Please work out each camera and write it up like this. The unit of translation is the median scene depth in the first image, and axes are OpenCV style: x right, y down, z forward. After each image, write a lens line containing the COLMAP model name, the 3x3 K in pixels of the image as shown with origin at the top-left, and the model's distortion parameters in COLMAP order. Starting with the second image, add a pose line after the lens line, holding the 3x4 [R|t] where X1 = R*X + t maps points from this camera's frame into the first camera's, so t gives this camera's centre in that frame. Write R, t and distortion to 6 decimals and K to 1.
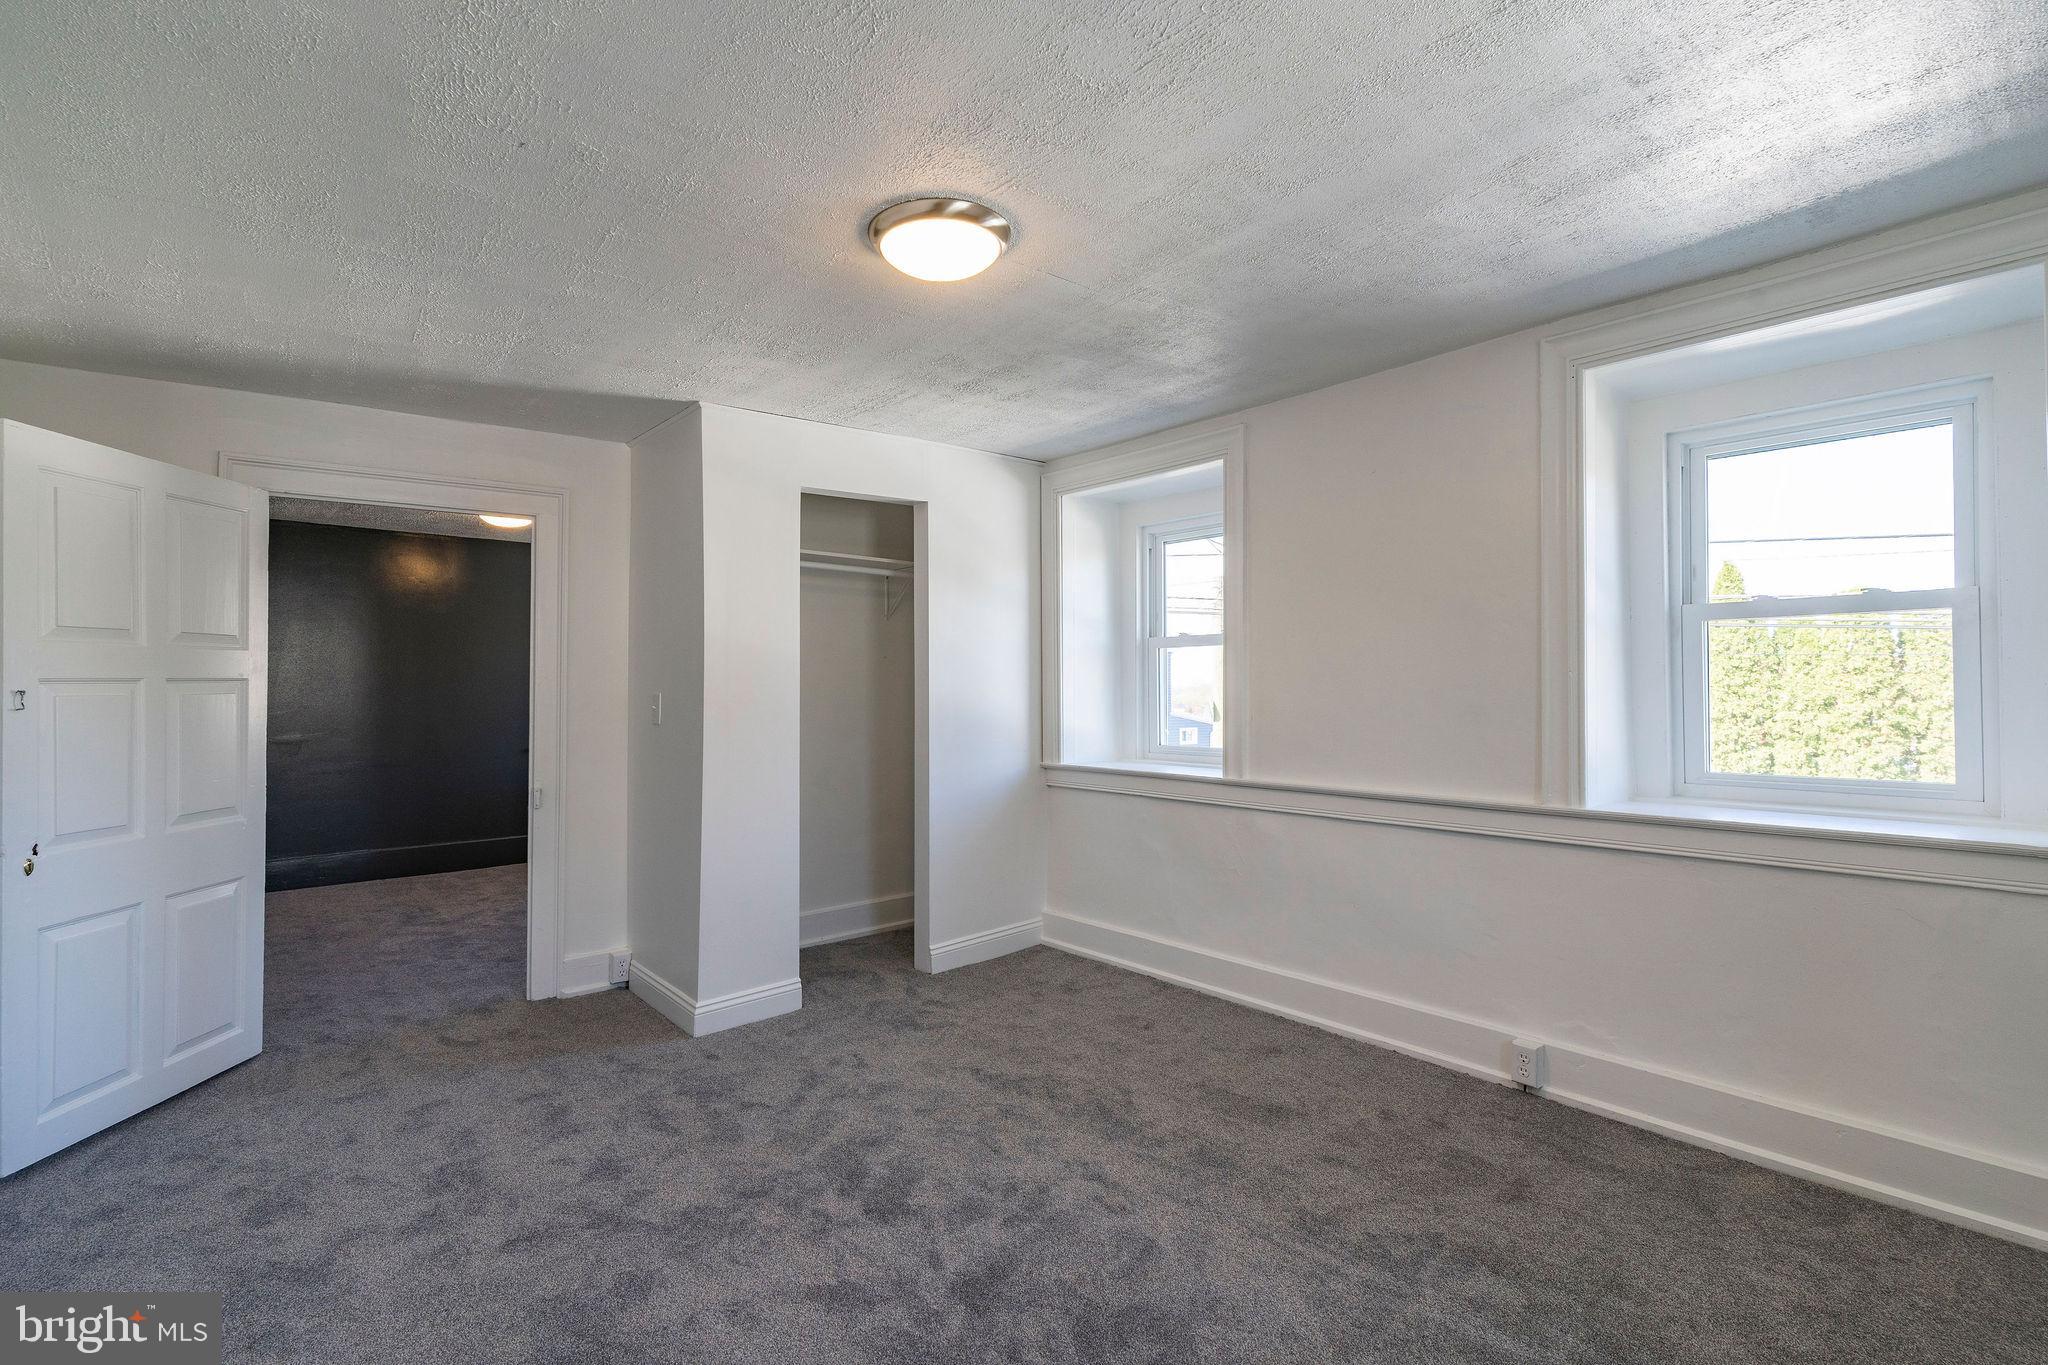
lens RADIAL K [[997.5, 0, 1024.0], [0, 997.5, 682.5], [0, 0, 1]] dist [0.001186, 0.000563]
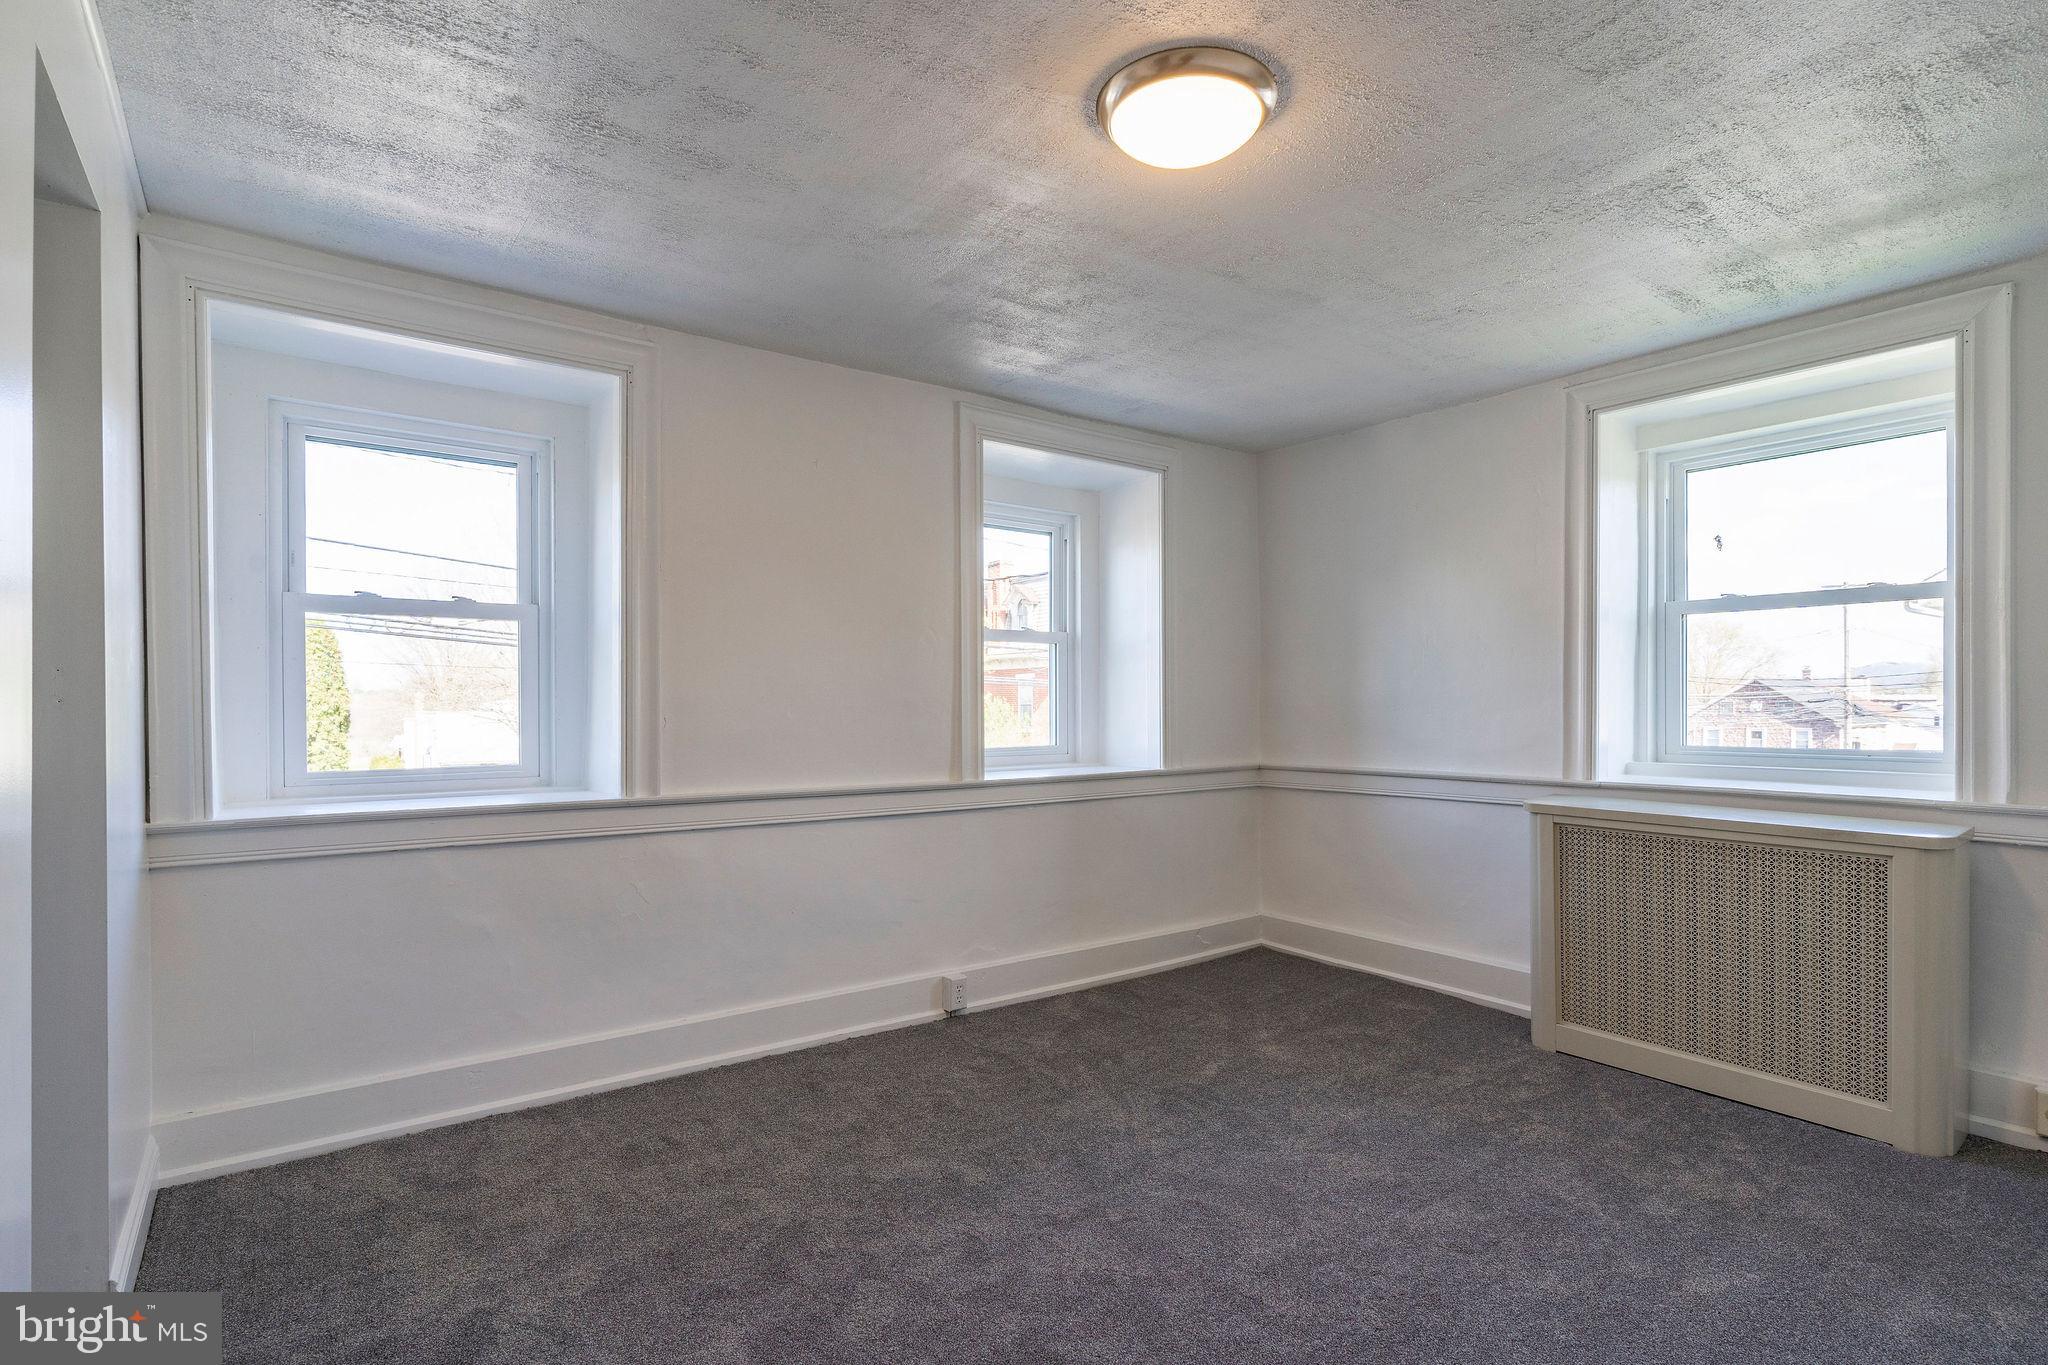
lens RADIAL K [[986.3, 0, 1020.5], [0, 986.3, 698.7], [0, 0, 1]] dist [-0.000626, 0.000230]
pose [[0.051361, -0.003918, 0.998672, -0.564172], [-0.018960, 0.999808, 0.004897, 0.010806], [-0.998500, -0.019186, 0.051277, 0.697665]]
